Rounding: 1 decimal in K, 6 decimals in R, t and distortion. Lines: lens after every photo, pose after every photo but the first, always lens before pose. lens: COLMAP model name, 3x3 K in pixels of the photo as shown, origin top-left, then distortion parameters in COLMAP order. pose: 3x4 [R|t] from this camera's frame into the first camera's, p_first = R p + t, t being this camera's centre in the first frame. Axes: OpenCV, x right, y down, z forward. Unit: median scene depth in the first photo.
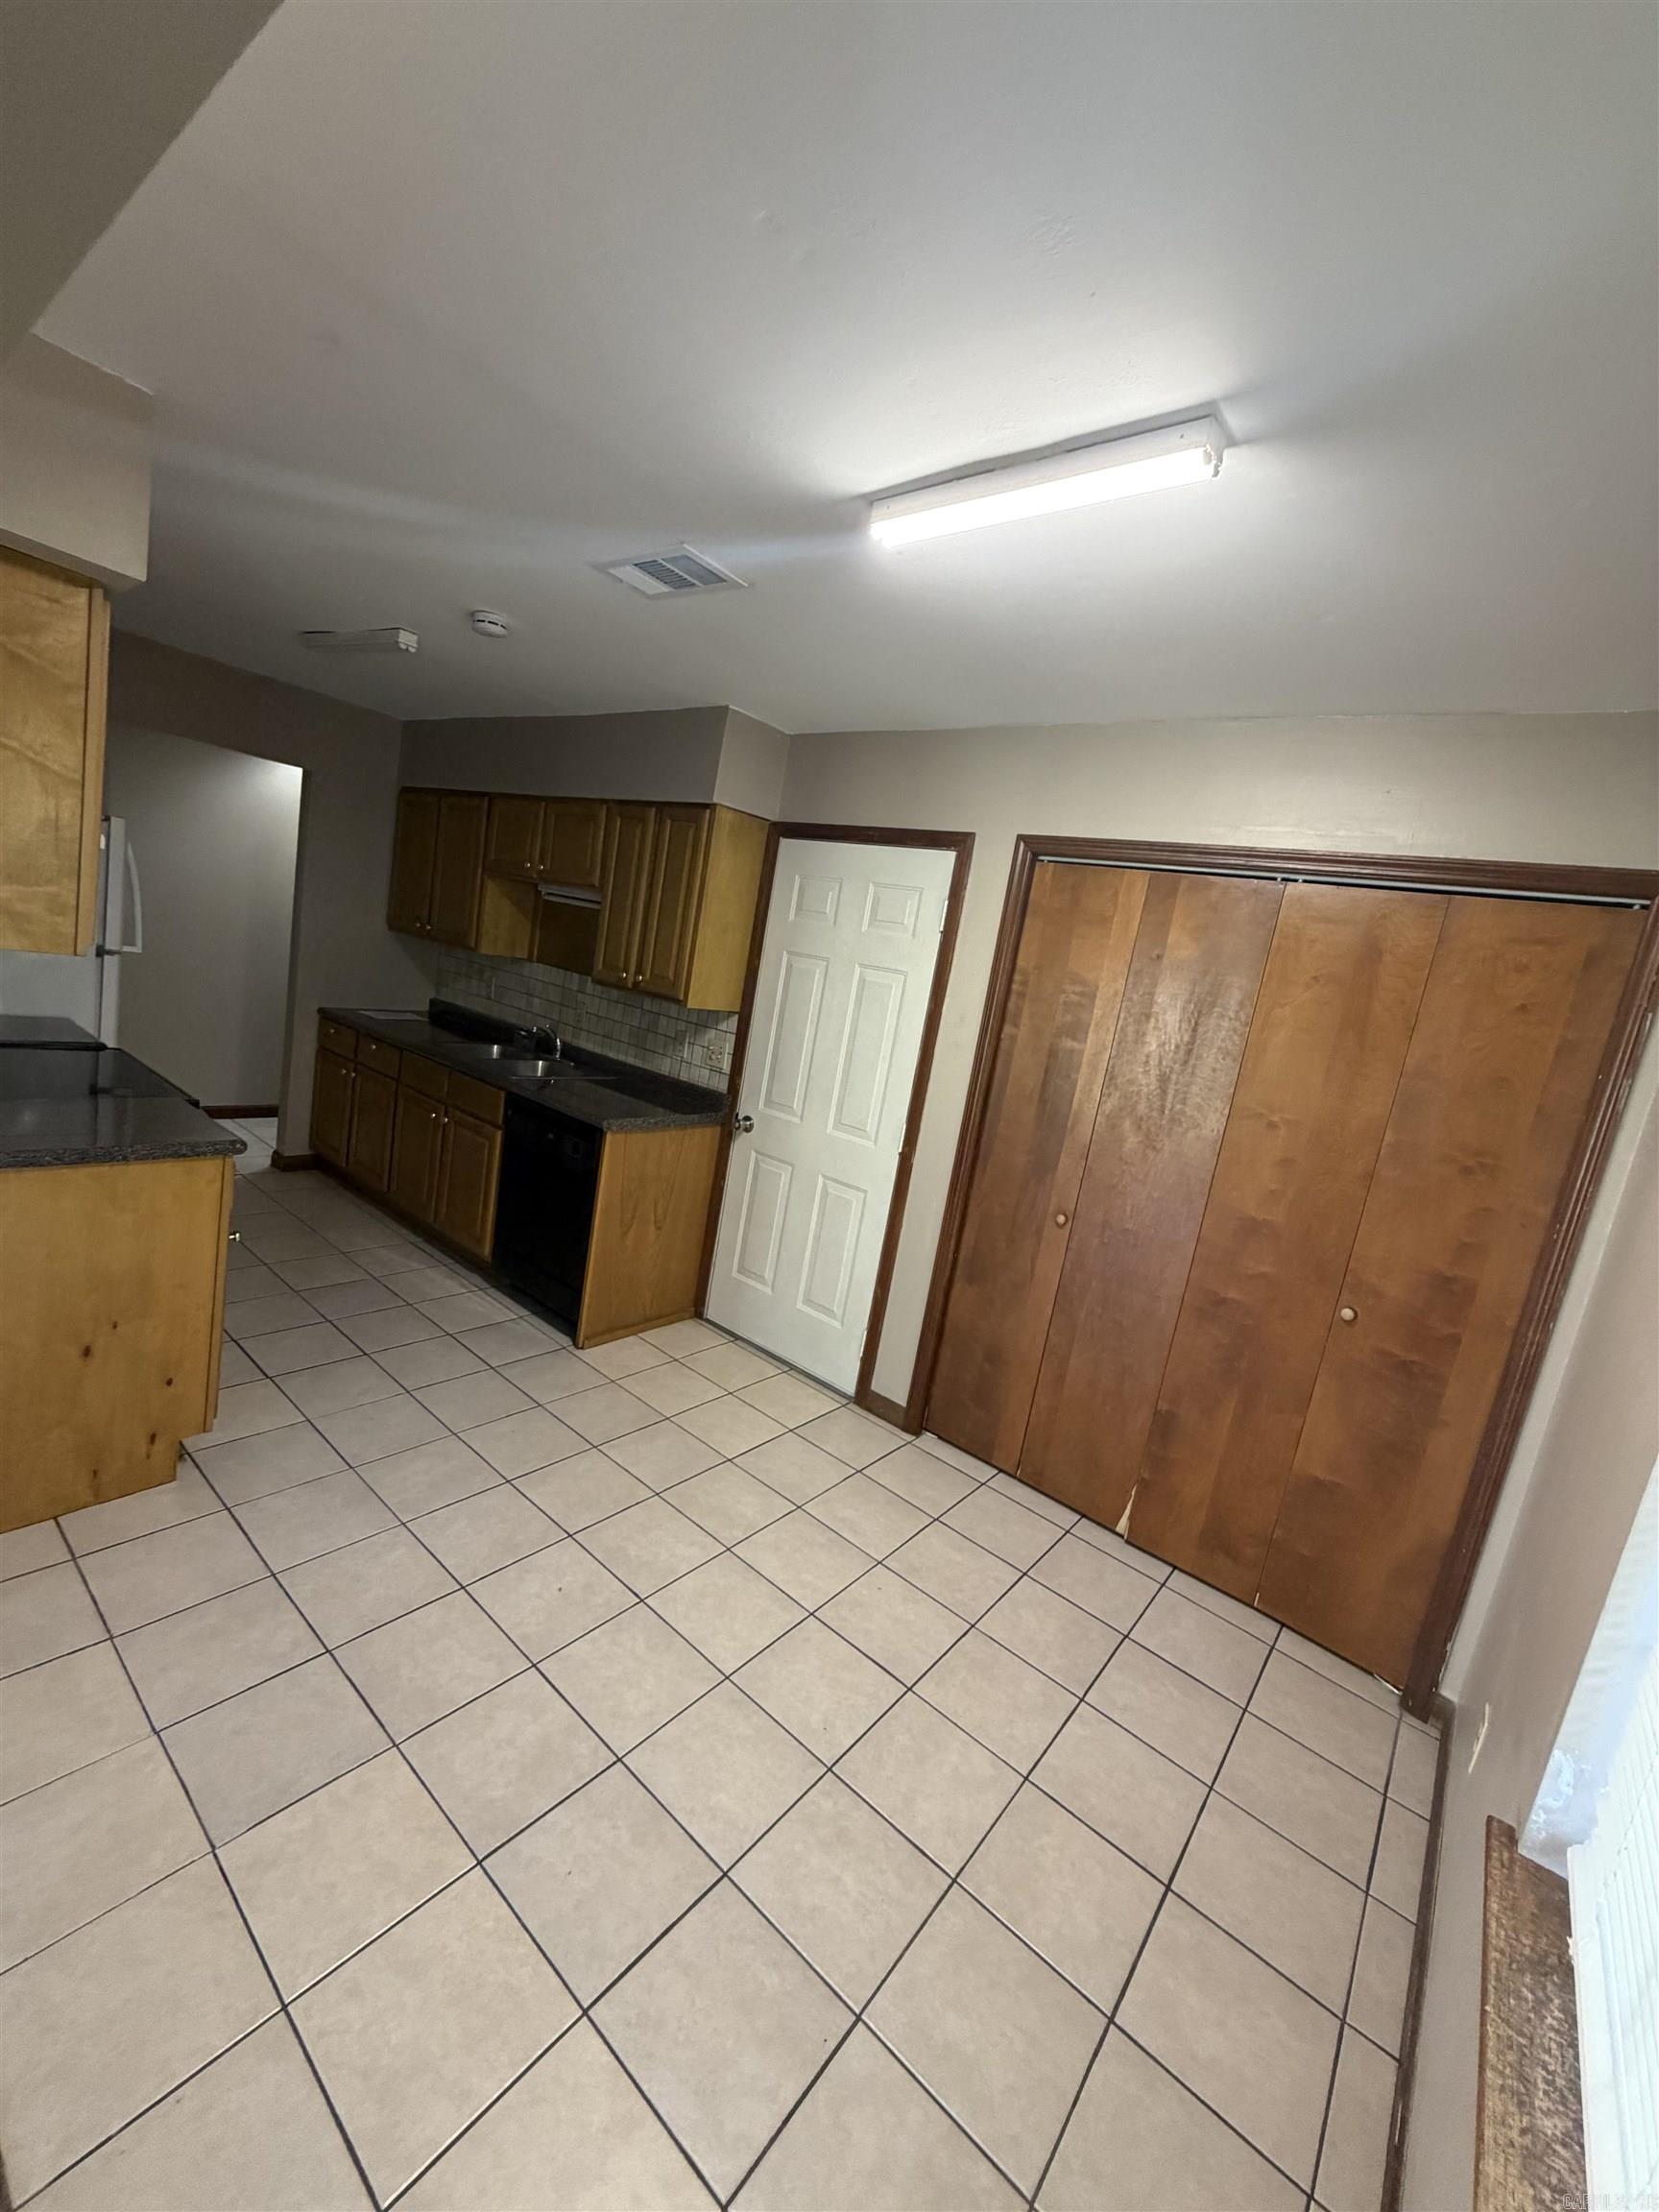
lens RADIAL K [[886.8, 0, 831.2], [0, 886.8, 1102.2], [0, 0, 1]] dist [0.003281, 0.000158]
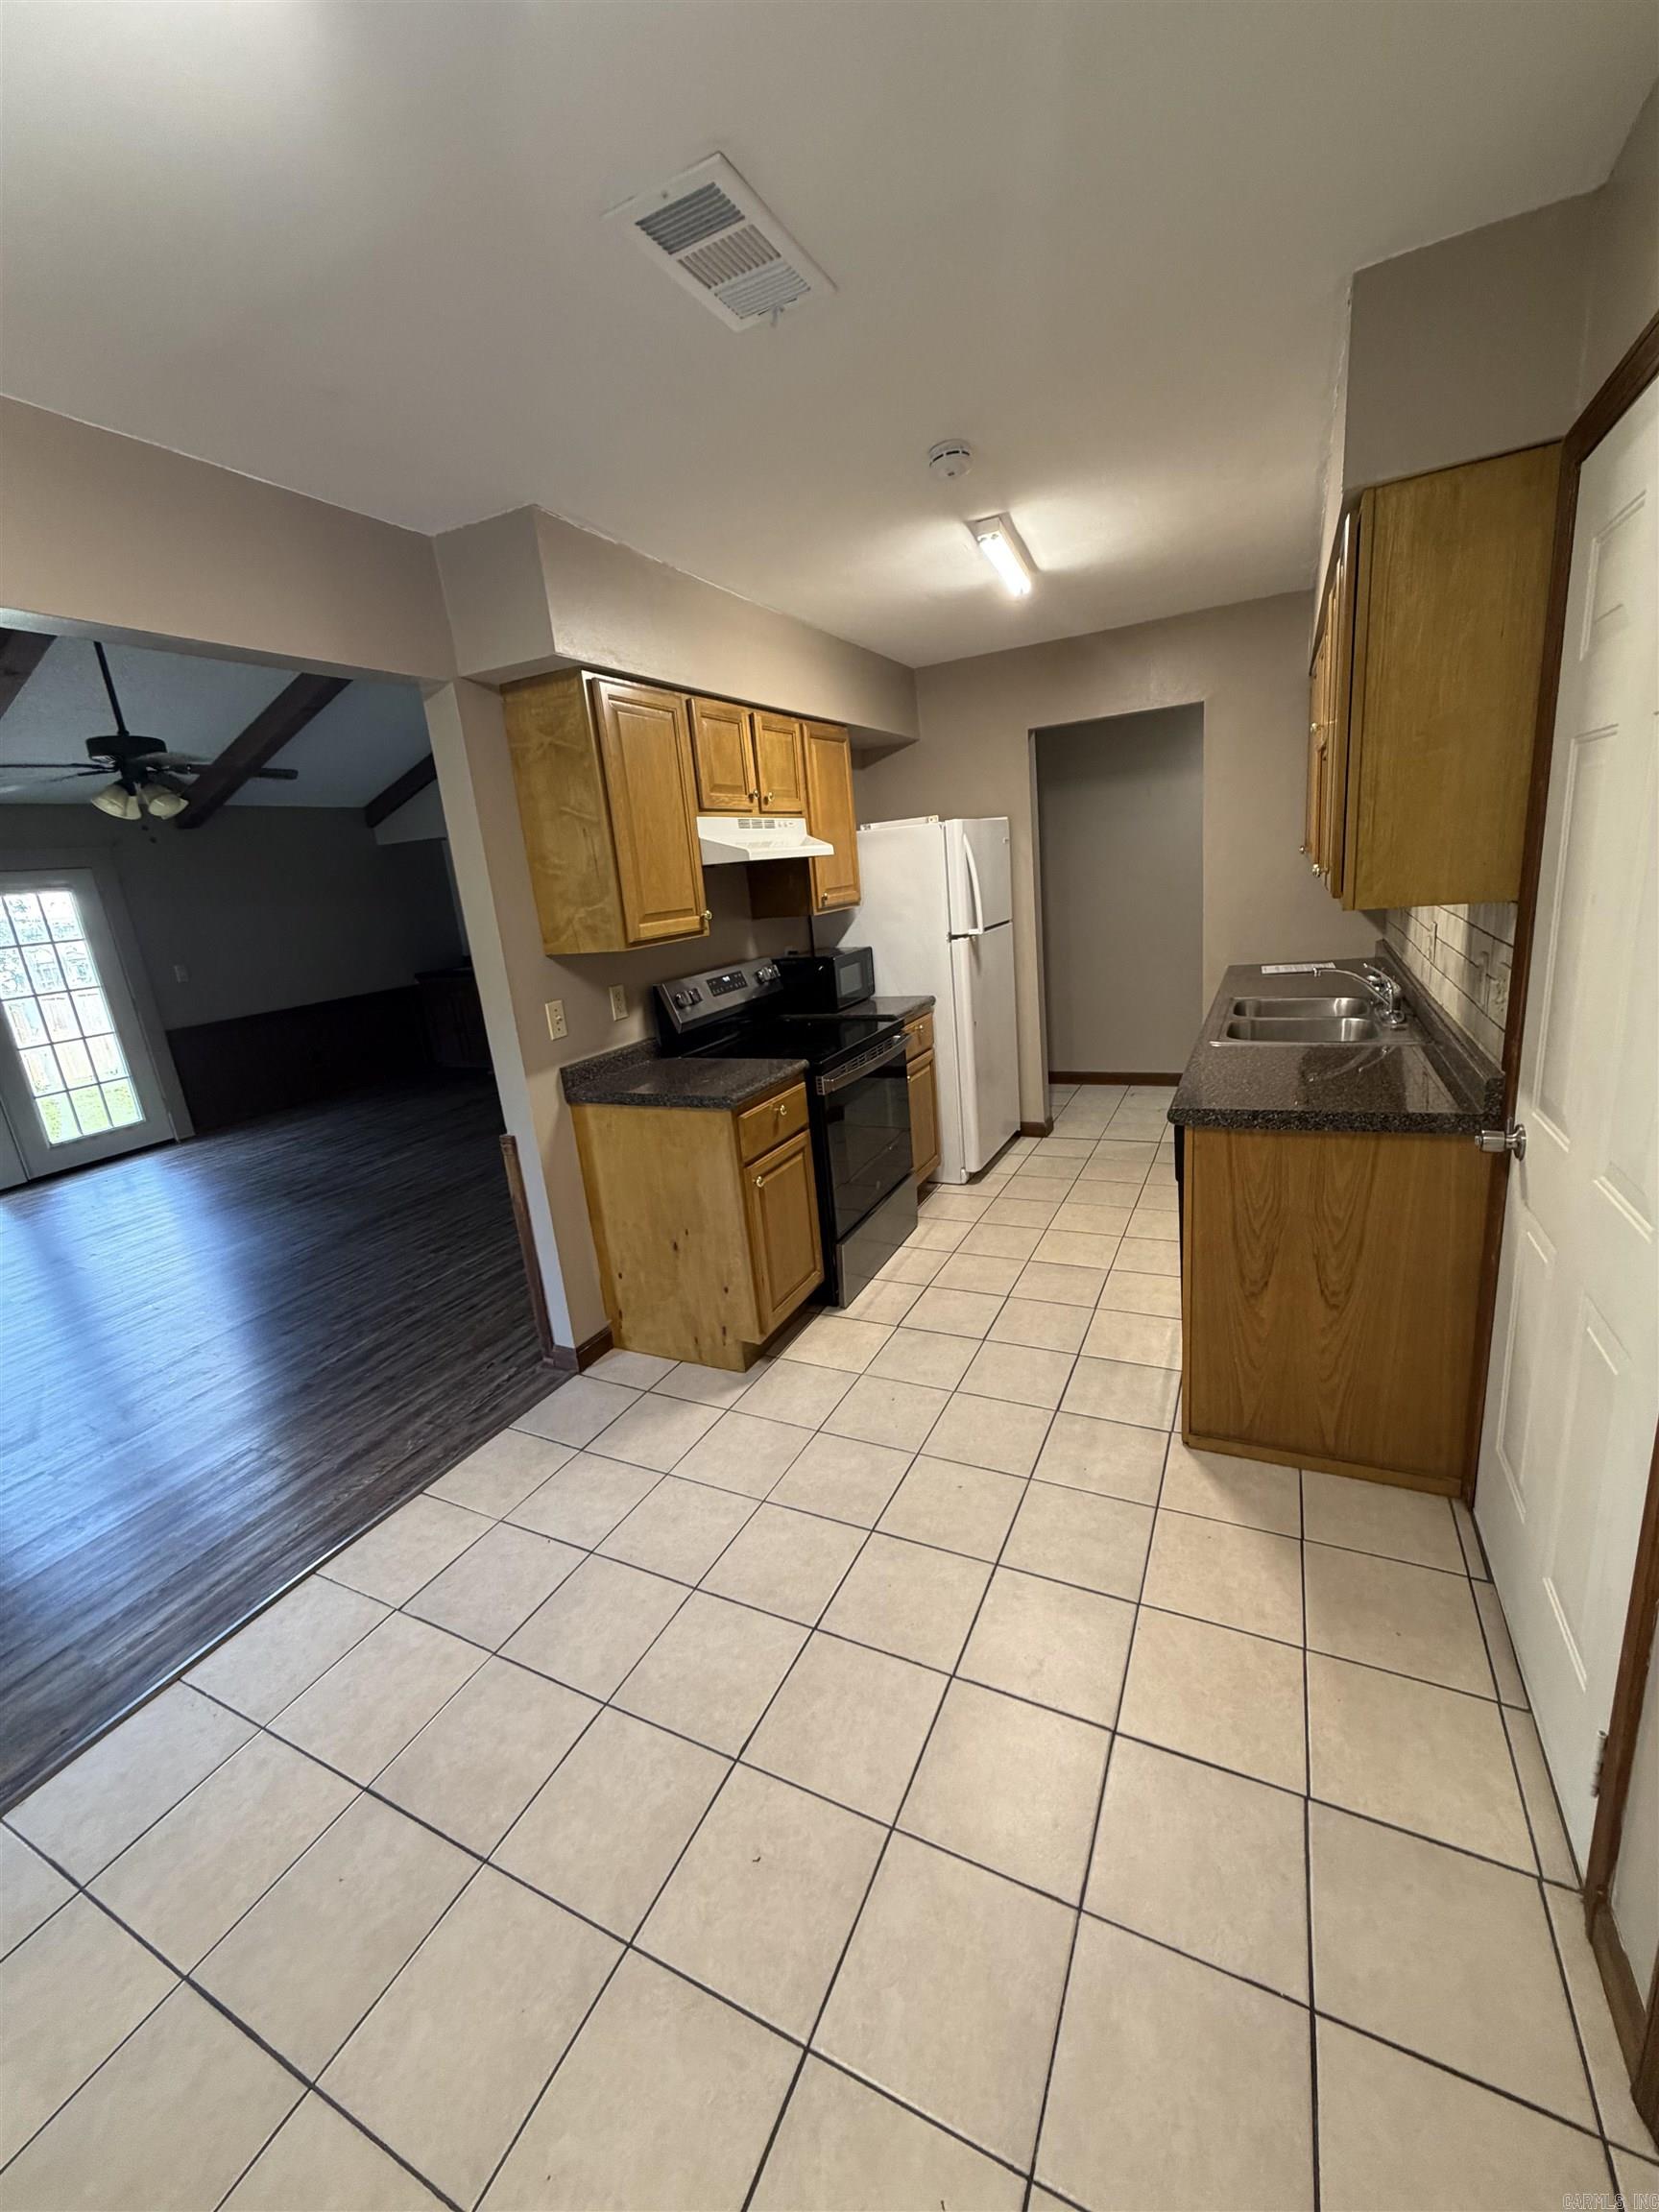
lens RADIAL K [[886.8, 0, 825.5], [0, 886.8, 1097.7], [0, 0, 1]] dist [0.003281, 0.000158]
pose [[0.193245, 0.058797, -0.979387, 0.318385], [-0.030282, 0.998085, 0.053944, -0.014053], [0.980683, 0.019234, 0.194655, 0.607801]]
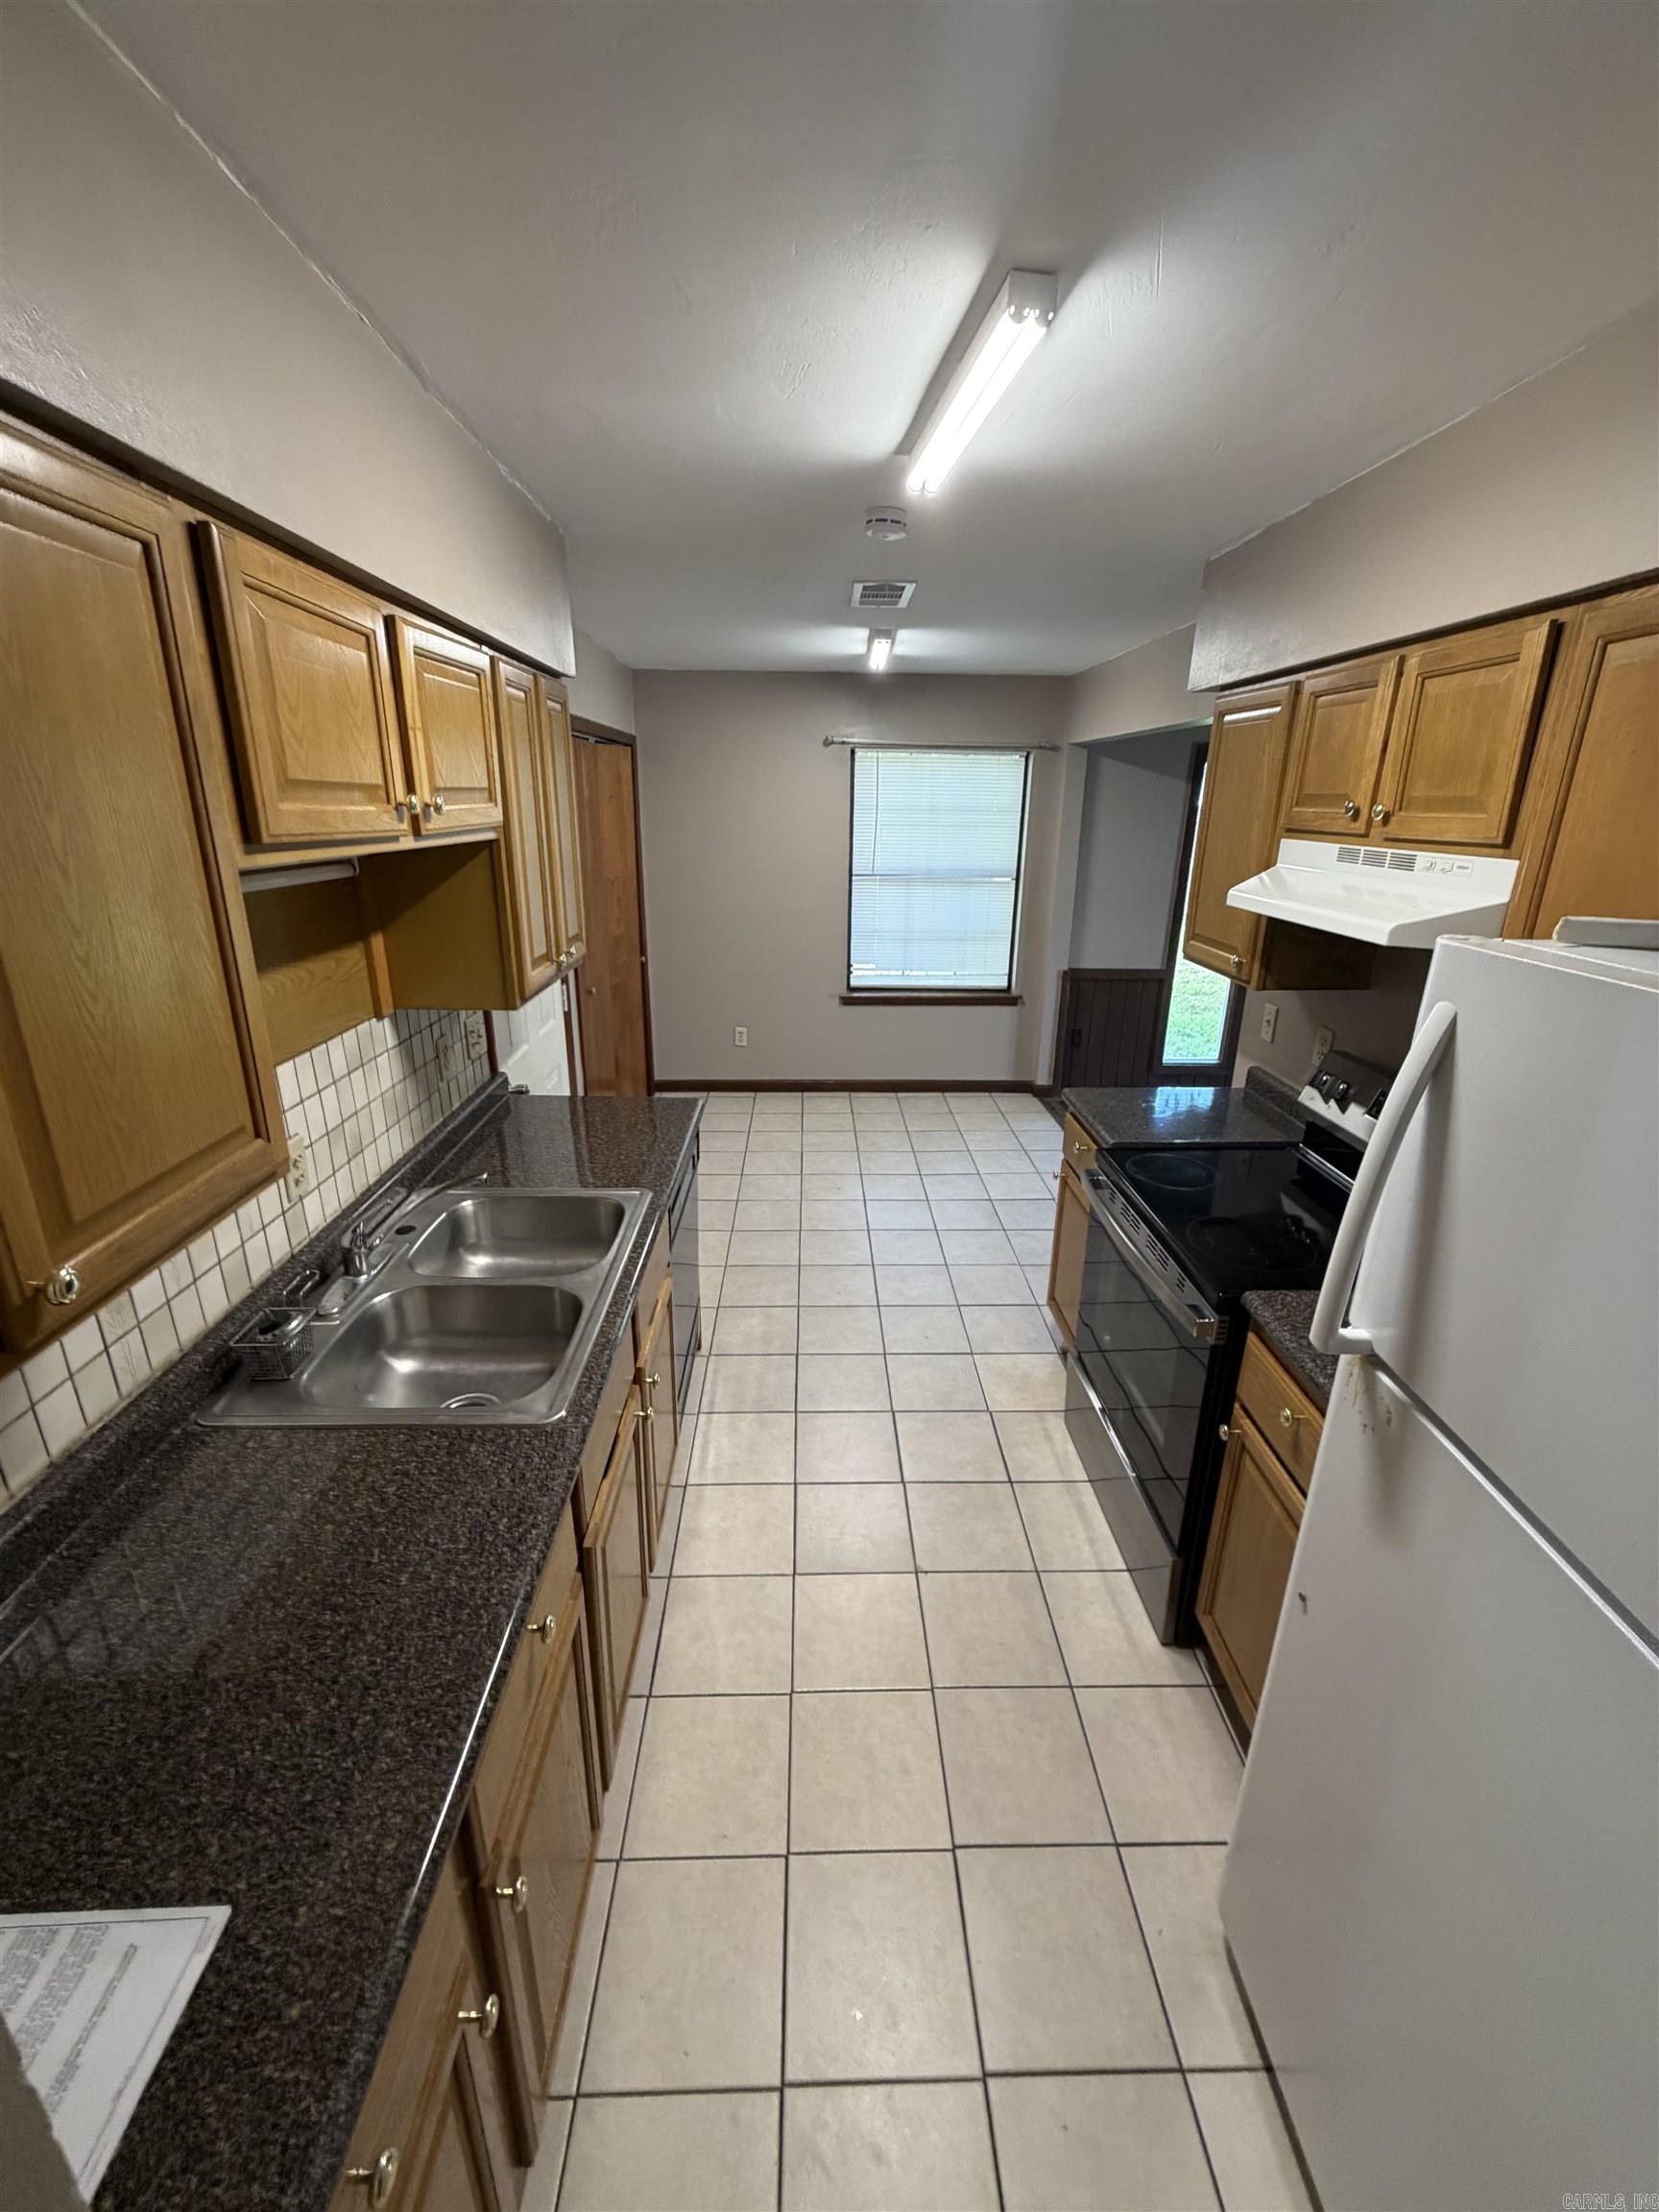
lens RADIAL K [[886.8, 0, 827.6], [0, 886.8, 1099.6], [0, 0, 1]] dist [0.003281, 0.000158]
pose [[-0.632229, -0.409414, 0.657774, -0.847888], [0.005914, 0.846405, 0.532506, -0.417955], [-0.774759, 0.340556, -0.532701, 1.306807]]
